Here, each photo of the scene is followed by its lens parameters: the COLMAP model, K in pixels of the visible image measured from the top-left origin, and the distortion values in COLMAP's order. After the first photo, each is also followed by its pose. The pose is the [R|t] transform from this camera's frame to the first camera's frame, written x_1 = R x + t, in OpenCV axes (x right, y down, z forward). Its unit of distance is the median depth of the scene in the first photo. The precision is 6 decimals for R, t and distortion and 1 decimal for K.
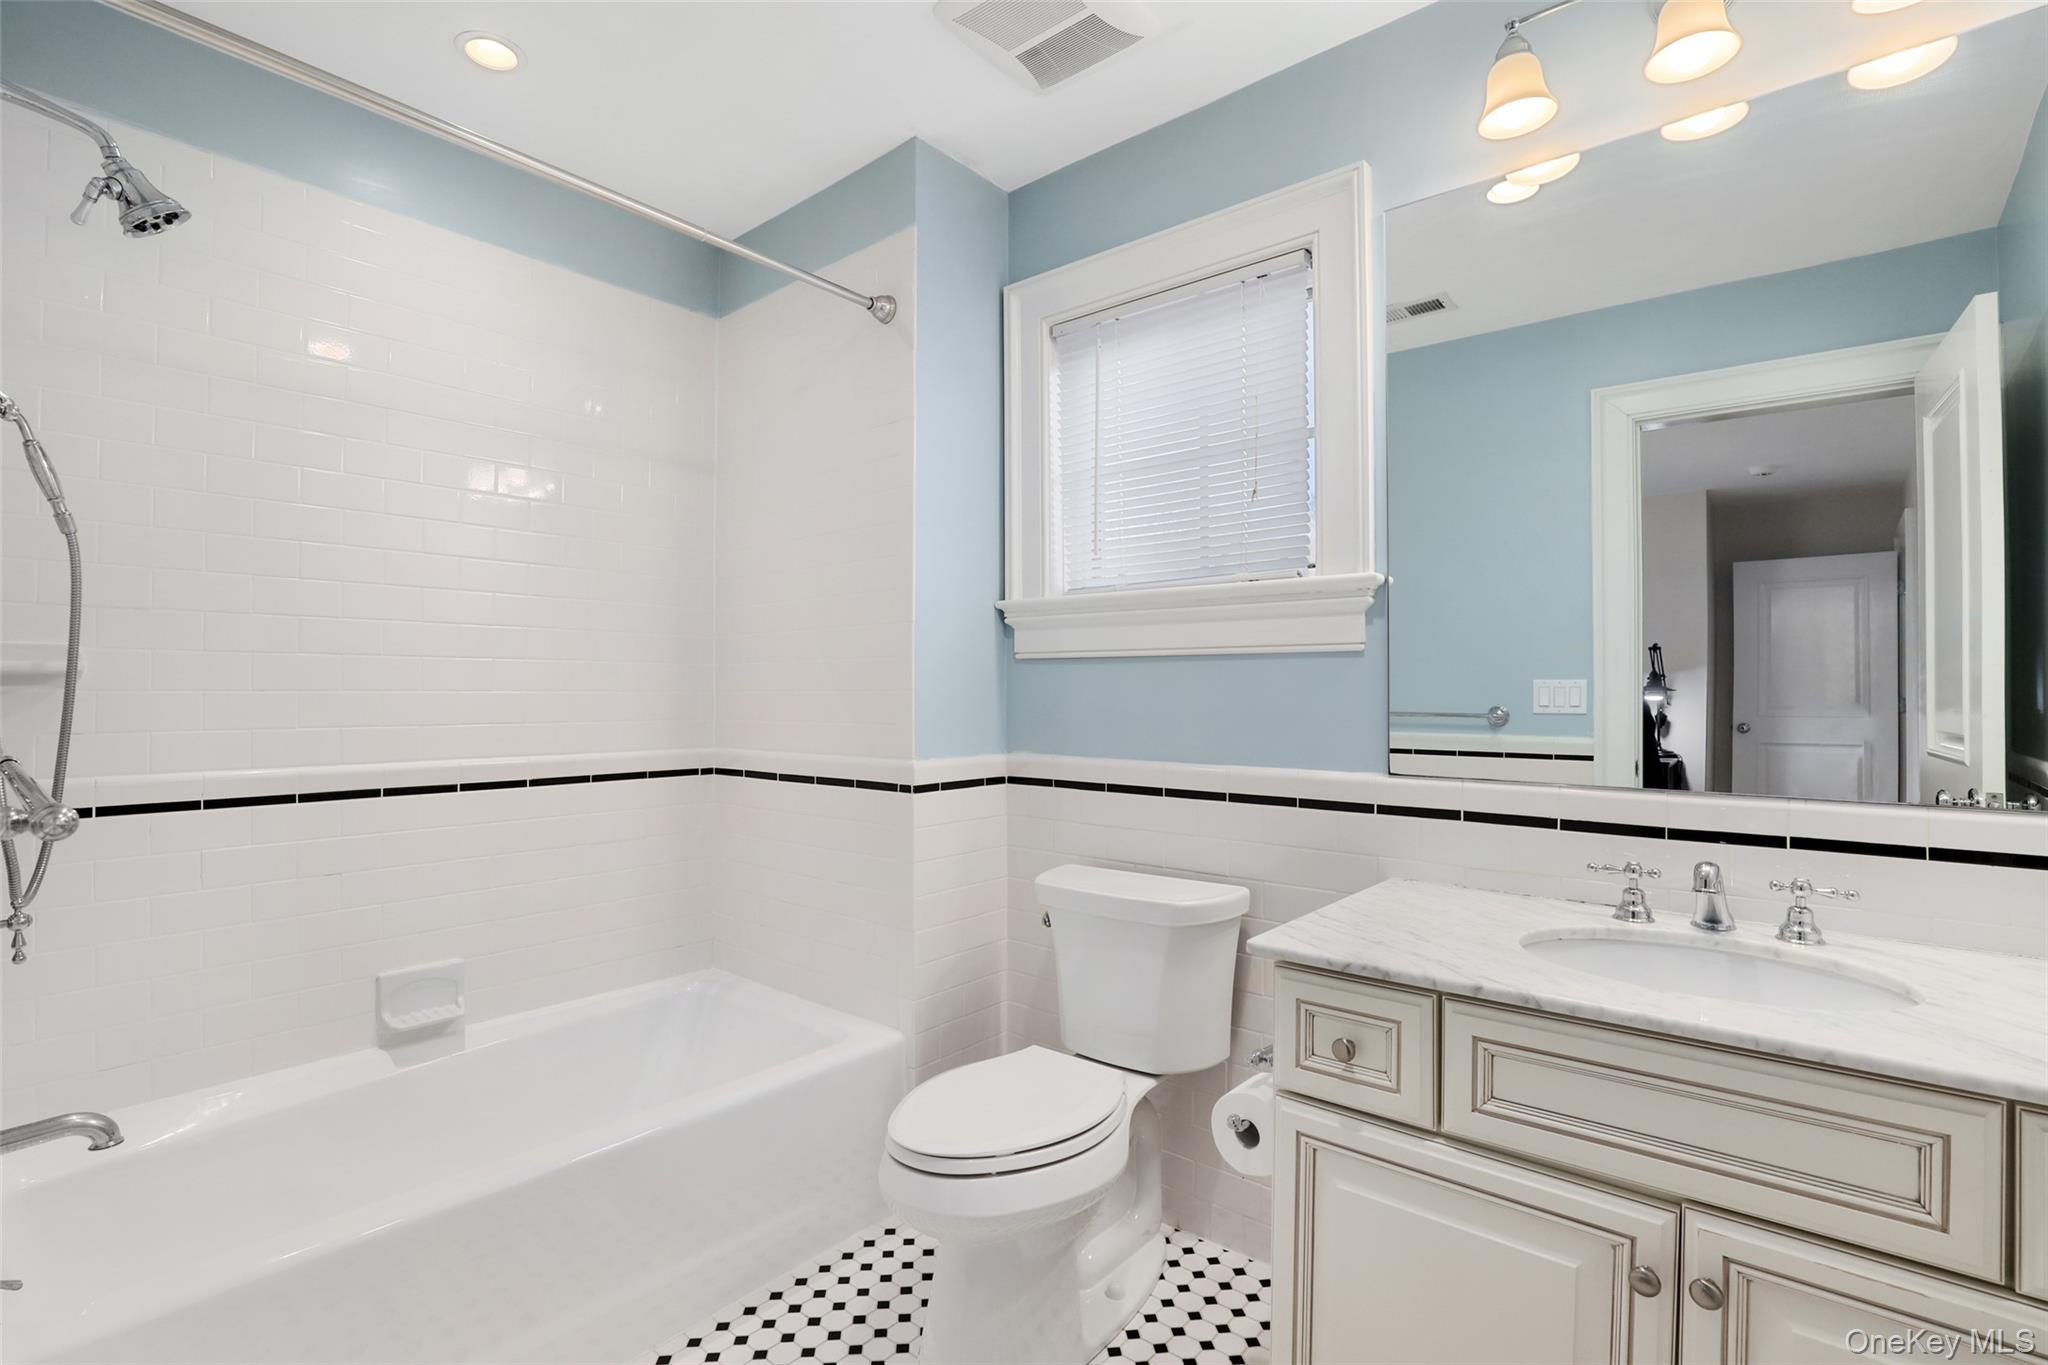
lens RADIAL K [[952.1, 0, 1005.4], [0, 952.1, 680.8], [0, 0, 1]] dist [-0.005049, 0.000936]
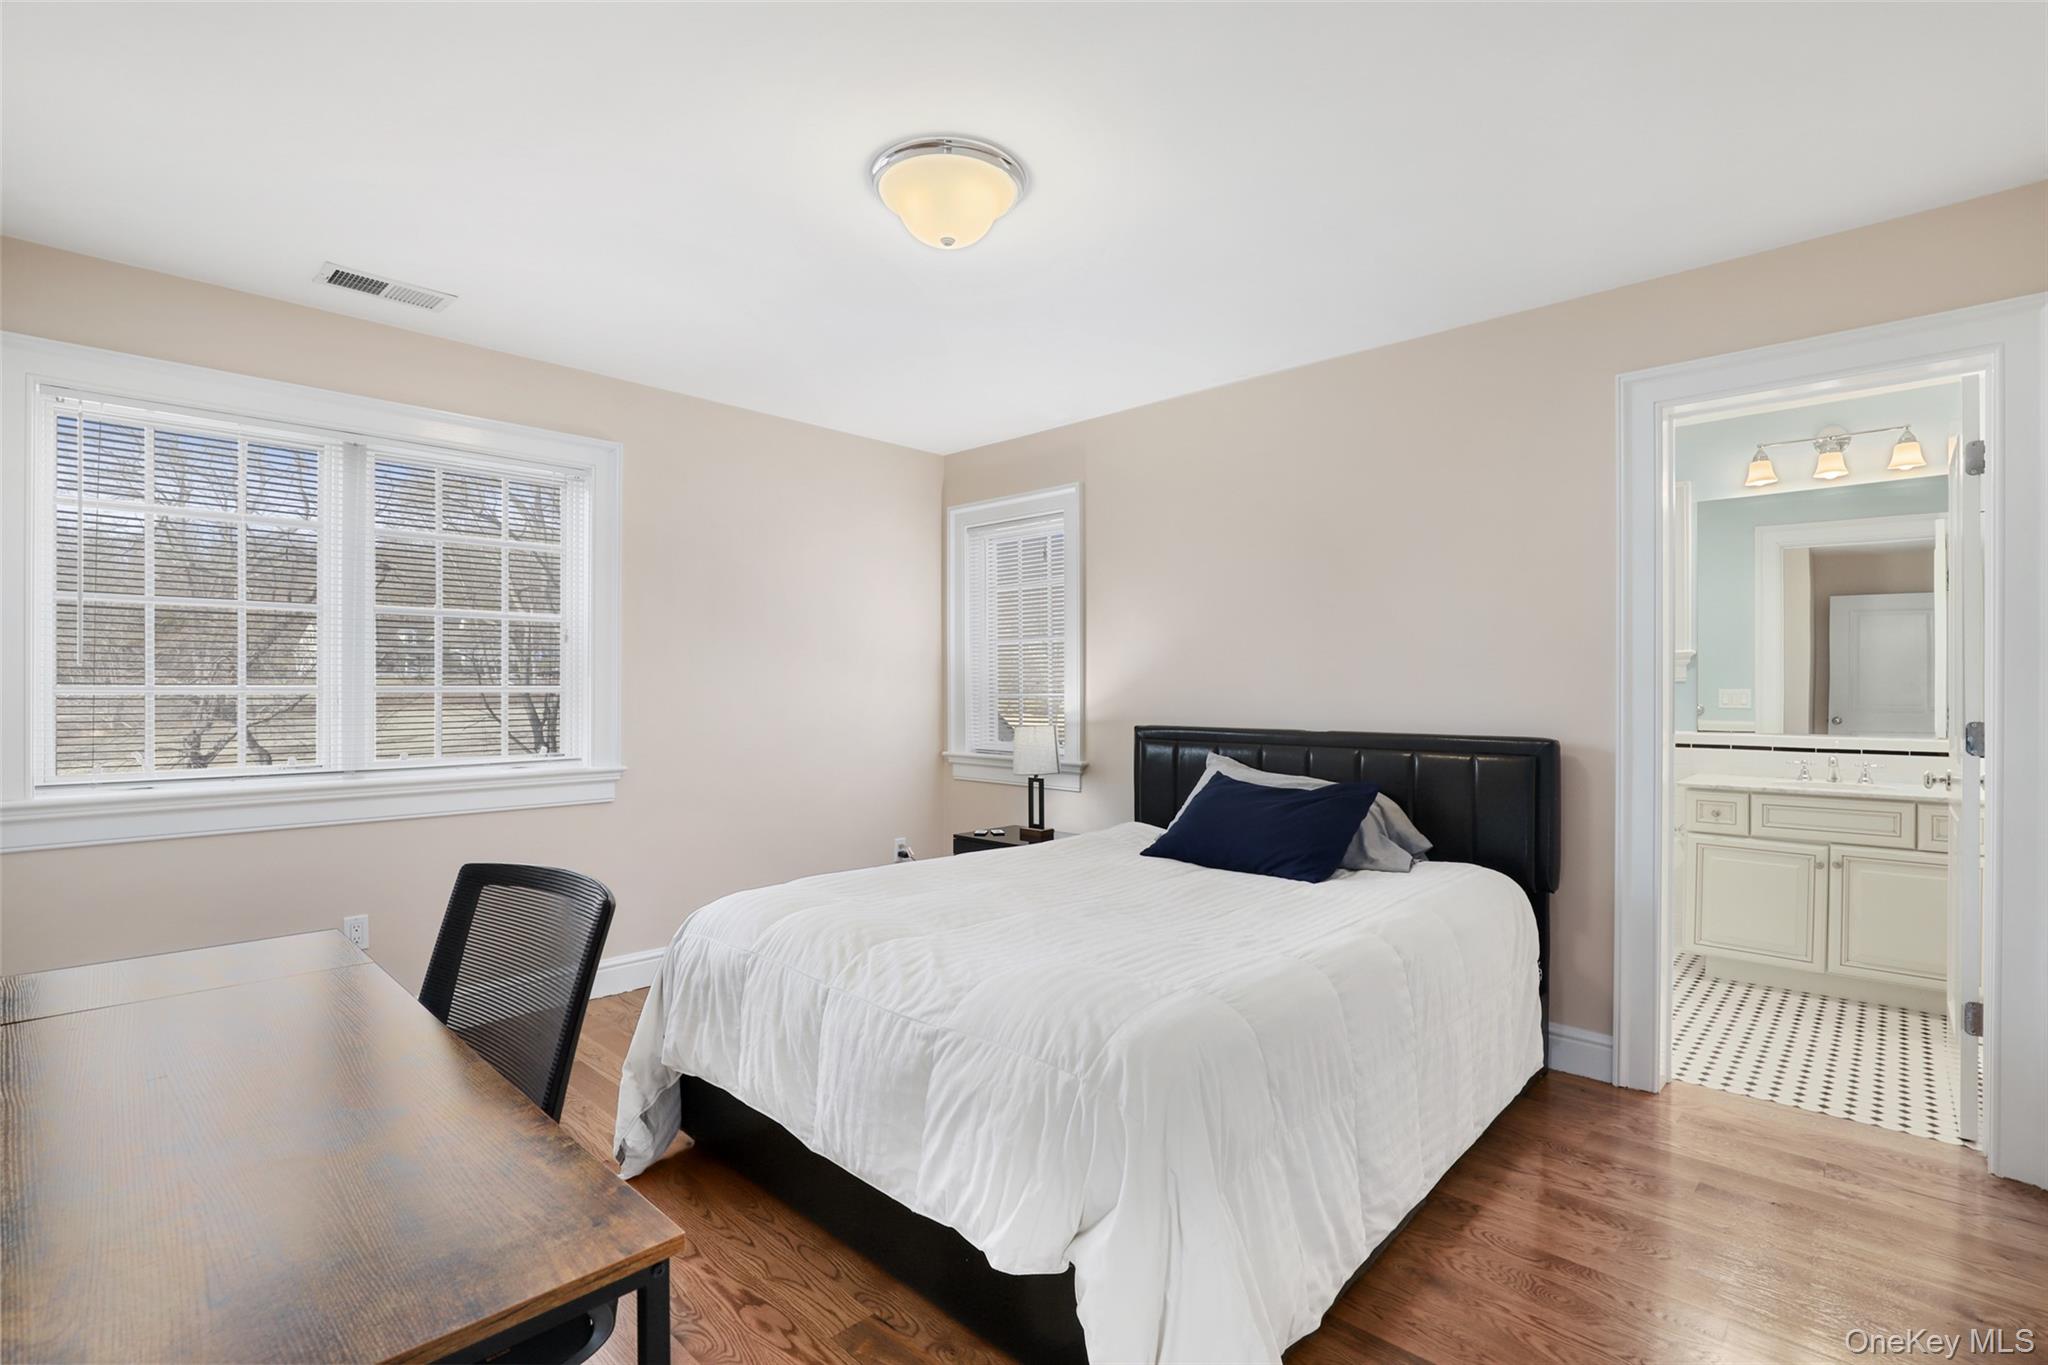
lens RADIAL K [[952.1, 0, 1035.3], [0, 952.1, 685.8], [0, 0, 1]] dist [-0.005049, 0.000936]
pose [[0.999322, -0.002943, -0.036708, -1.741428], [0.003146, 0.999980, 0.005459, -0.056215], [0.036691, -0.005570, 0.999311, -2.176151]]
